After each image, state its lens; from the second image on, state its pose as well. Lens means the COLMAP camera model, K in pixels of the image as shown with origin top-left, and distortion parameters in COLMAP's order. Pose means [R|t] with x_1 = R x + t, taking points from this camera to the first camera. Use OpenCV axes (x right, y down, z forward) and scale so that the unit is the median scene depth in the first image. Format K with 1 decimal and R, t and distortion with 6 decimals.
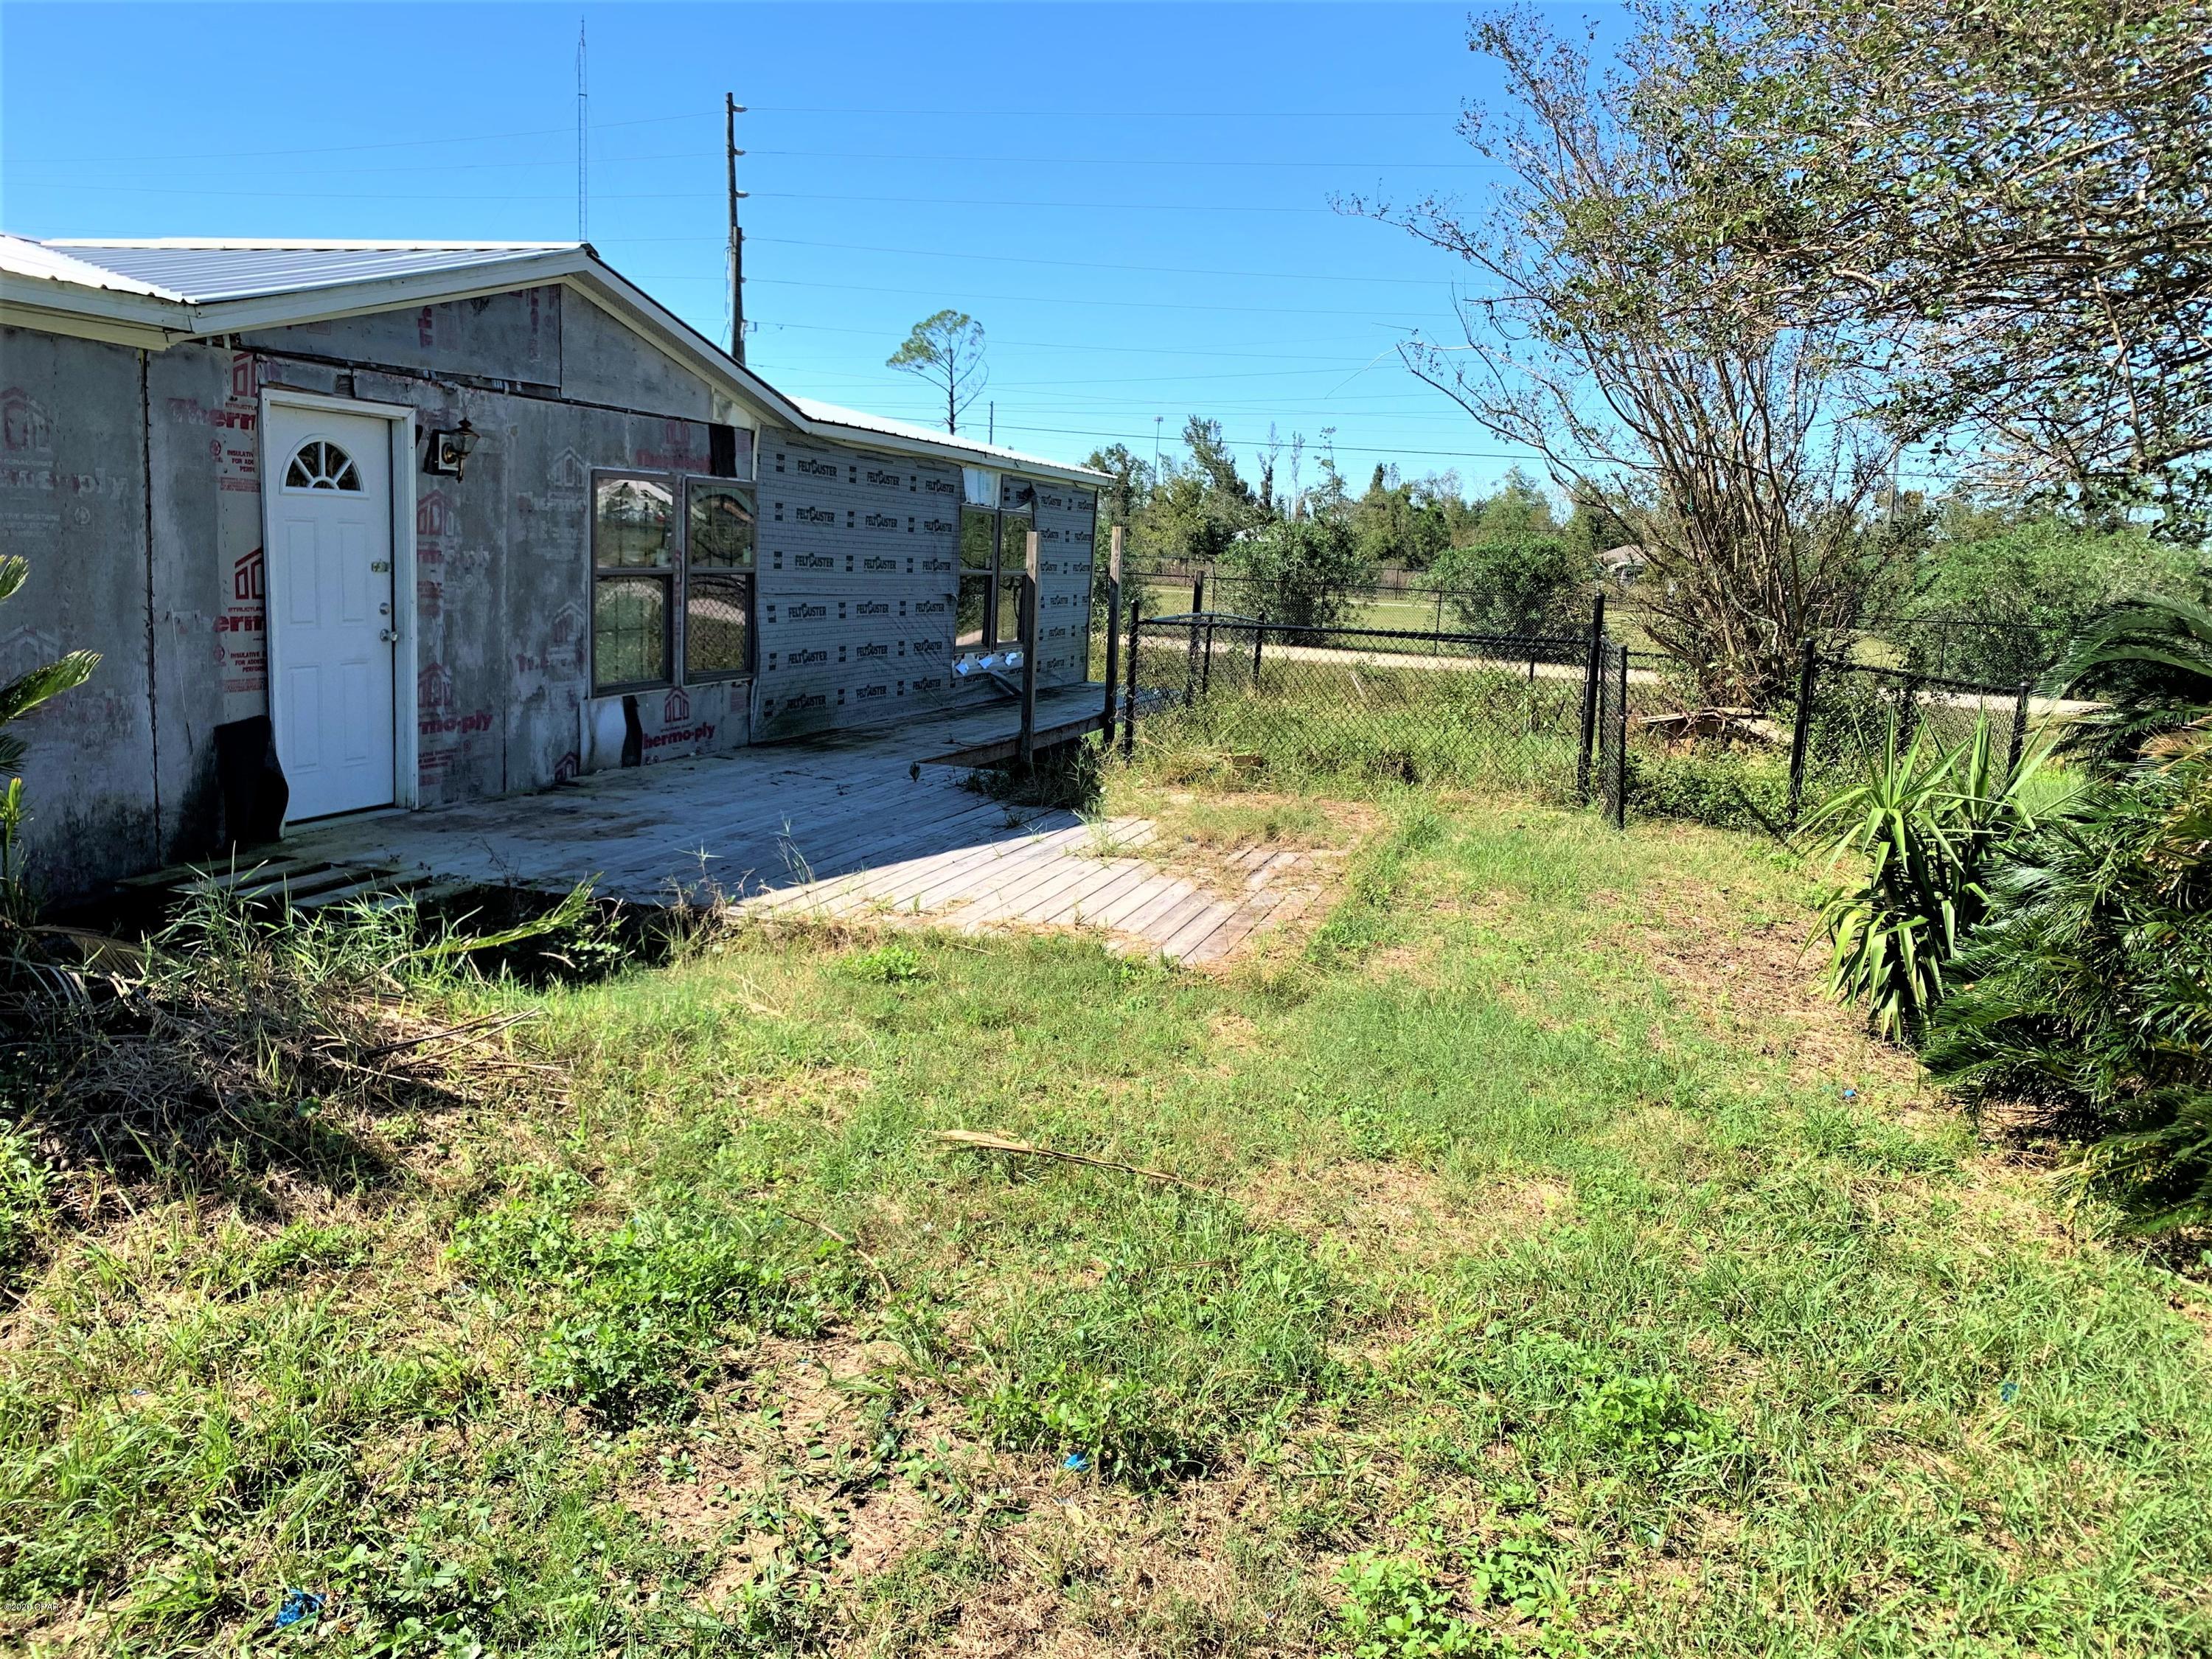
lens RADIAL K [[1687.8, 0, 1107.2], [0, 1687.8, 829.4], [0, 0, 1]] dist [0.037672, -0.045032]
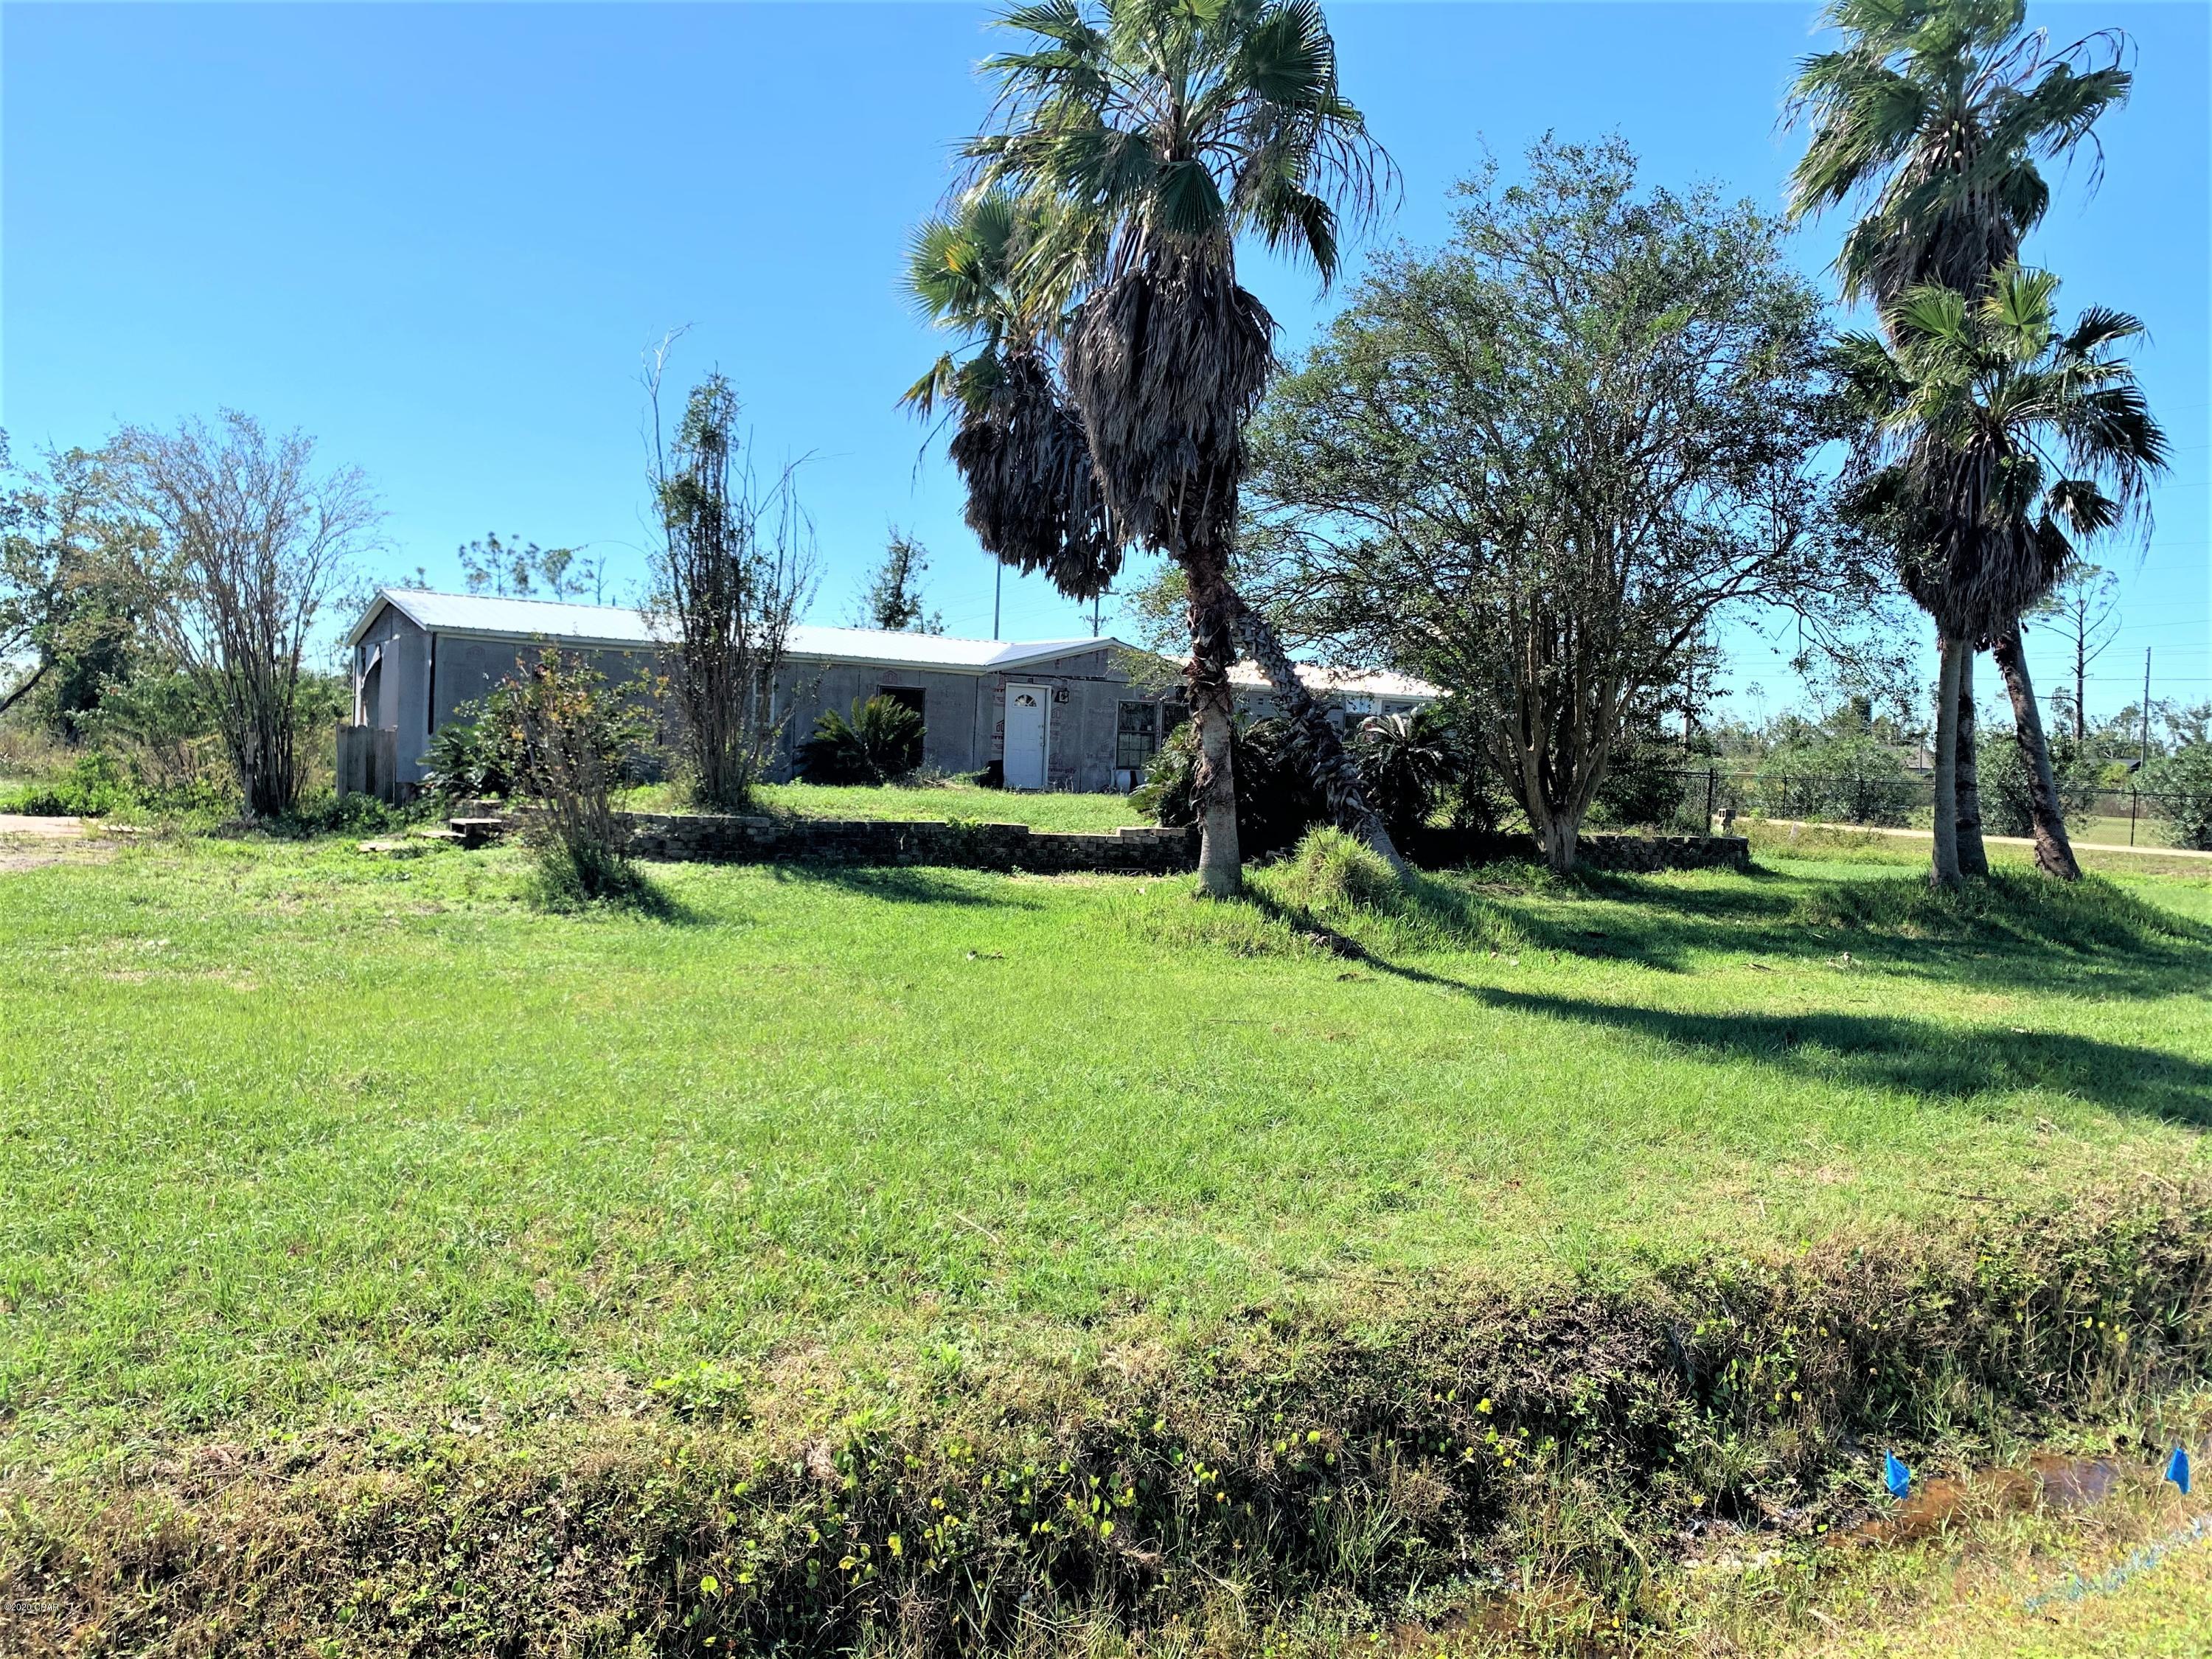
lens RADIAL K [[1687.8, 0, 1115.5], [0, 1687.8, 832.2], [0, 0, 1]] dist [0.037672, -0.045032]
pose [[0.761045, 0.006461, -0.648666, 2.178979], [-0.106807, 0.987551, -0.115475, 0.504151], [0.639845, 0.157164, 0.752262, -1.724425]]
